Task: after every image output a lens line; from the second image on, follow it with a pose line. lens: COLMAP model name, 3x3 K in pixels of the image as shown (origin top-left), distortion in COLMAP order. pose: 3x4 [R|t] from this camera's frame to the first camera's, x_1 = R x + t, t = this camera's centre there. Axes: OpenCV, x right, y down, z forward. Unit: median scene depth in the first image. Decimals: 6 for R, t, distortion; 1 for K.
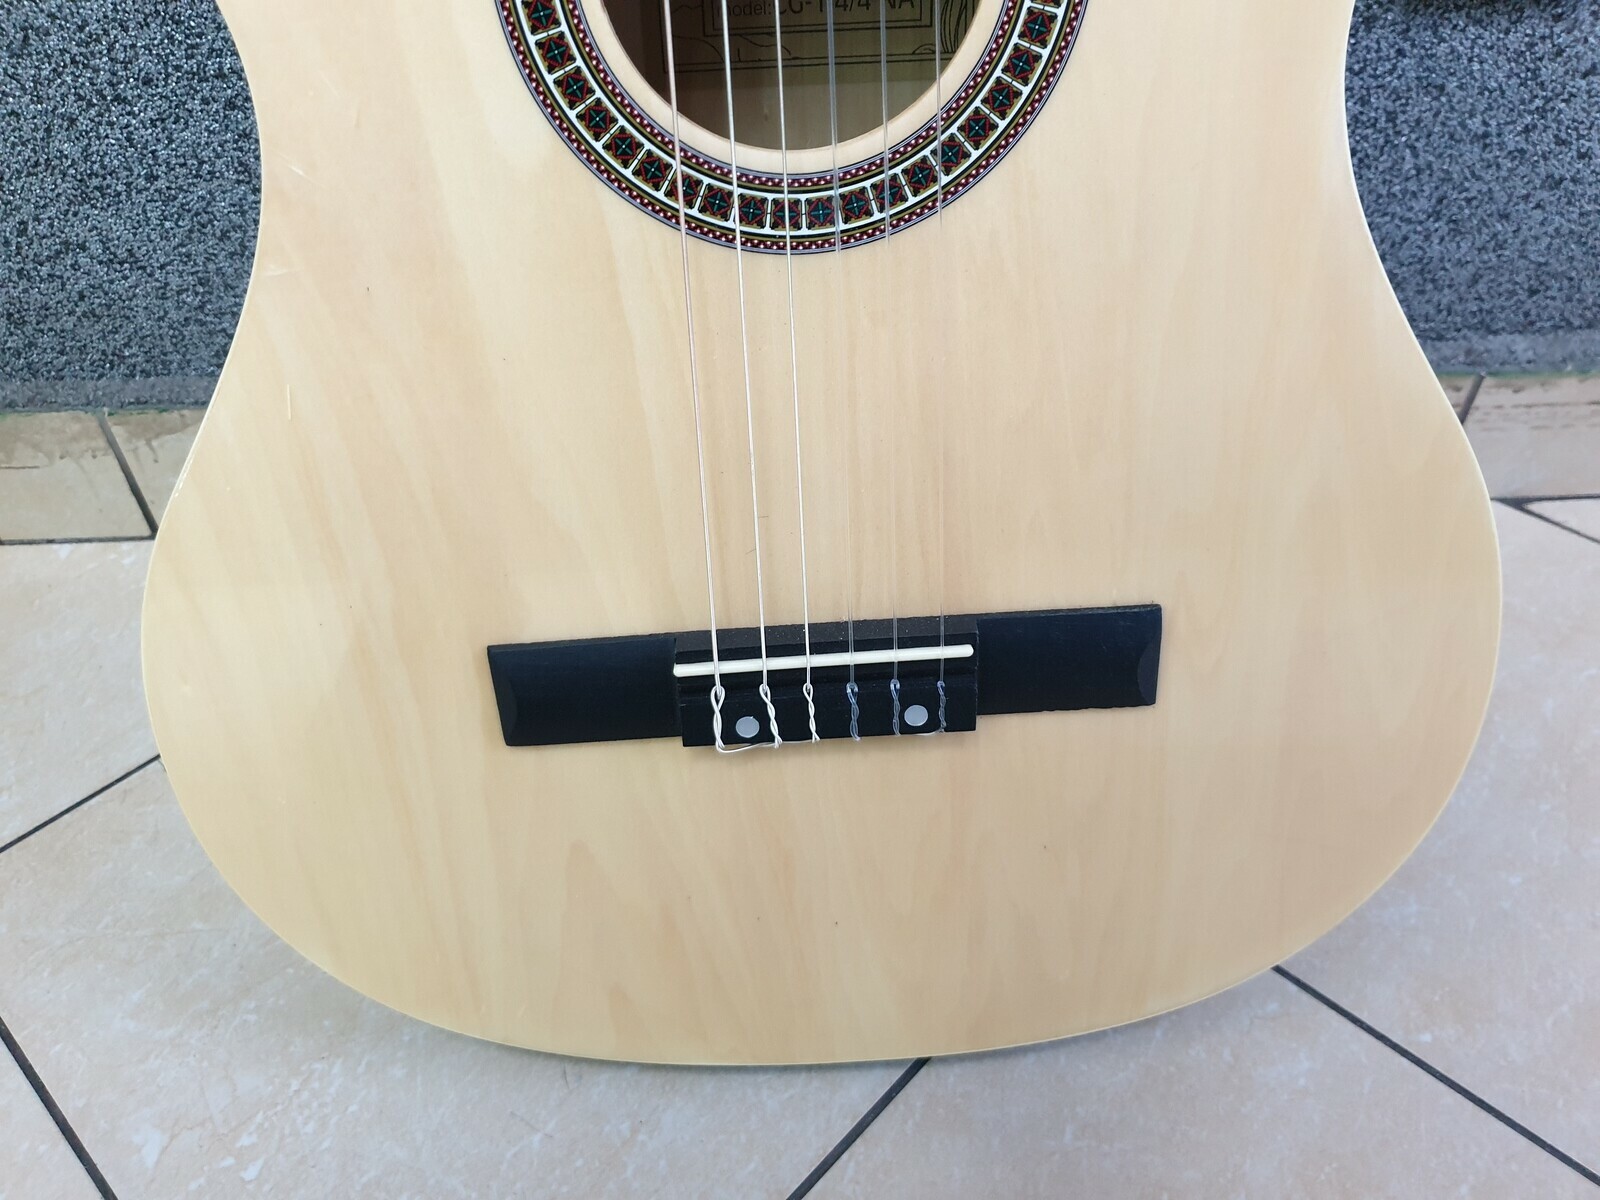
lens RADIAL K [[1280.2, 0, 829.6], [0, 1280.2, 594.5], [0, 0, 1]] dist [-0.021896, 0.017717]
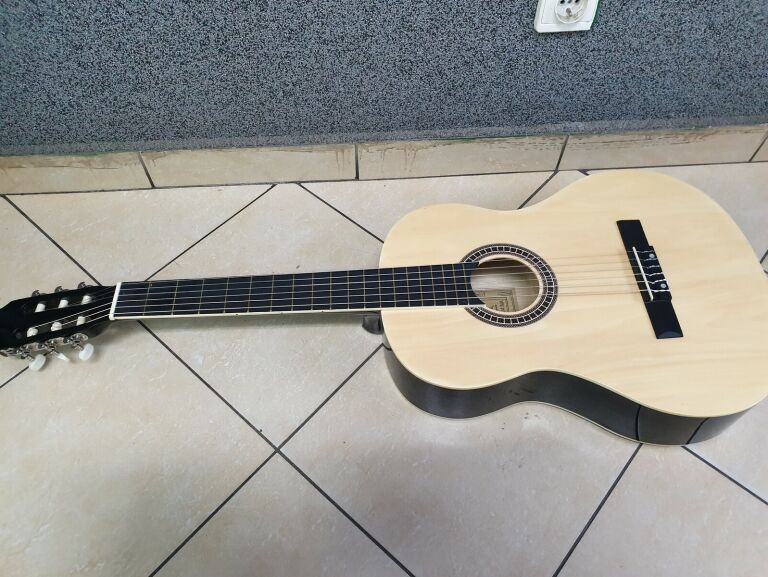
lens RADIAL K [[614.5, 0, 398.2], [0, 614.5, 285.9], [0, 0, 1]] dist [-0.021896, 0.017717]
pose [[0.999041, -0.019256, 0.039326, 0.014463], [0.010480, 0.977162, 0.212236, -0.190614], [-0.042515, -0.211620, 0.976427, -0.845505]]
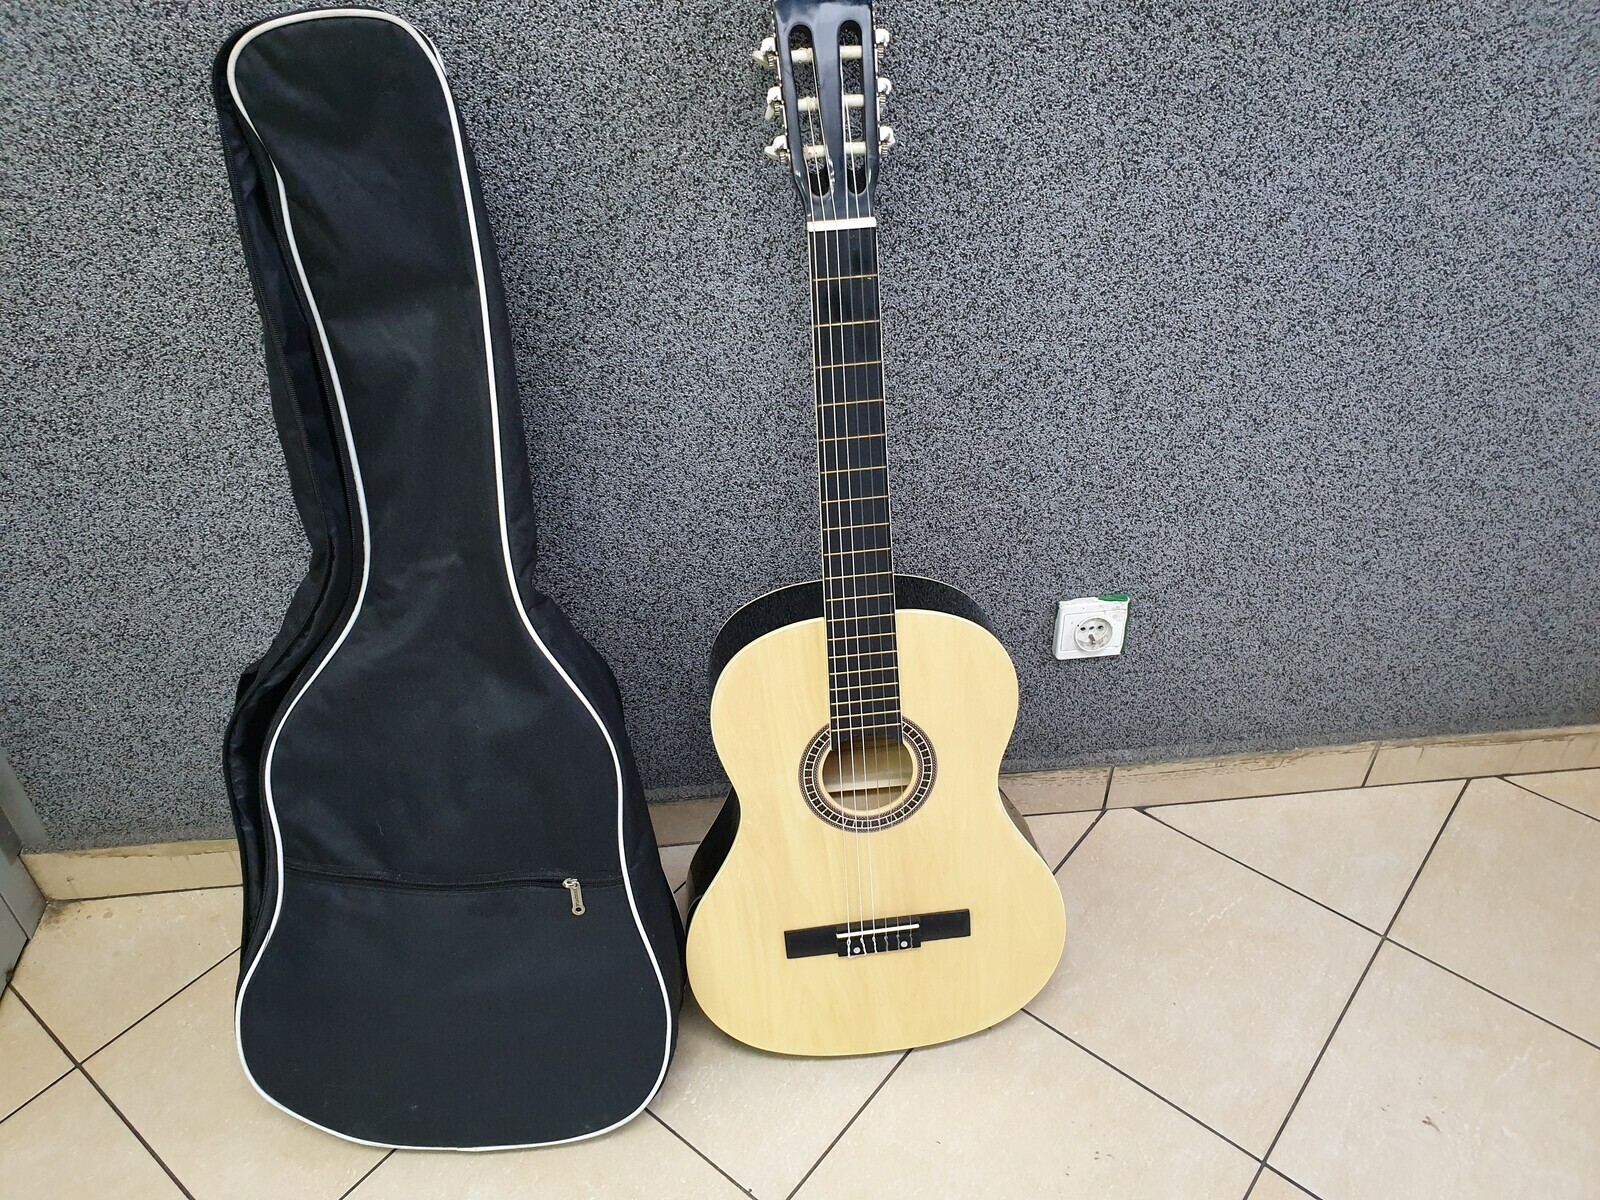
lens RADIAL K [[1223.1, 0, 800.0], [0, 1223.1, 600.0], [0, 0, 1]] dist [0.068974, -0.208190]
pose [[0.997974, -0.055224, 0.031600, -0.226033], [0.057531, 0.995333, -0.077472, -0.498129], [-0.027175, 0.079133, 0.996494, -2.022300]]
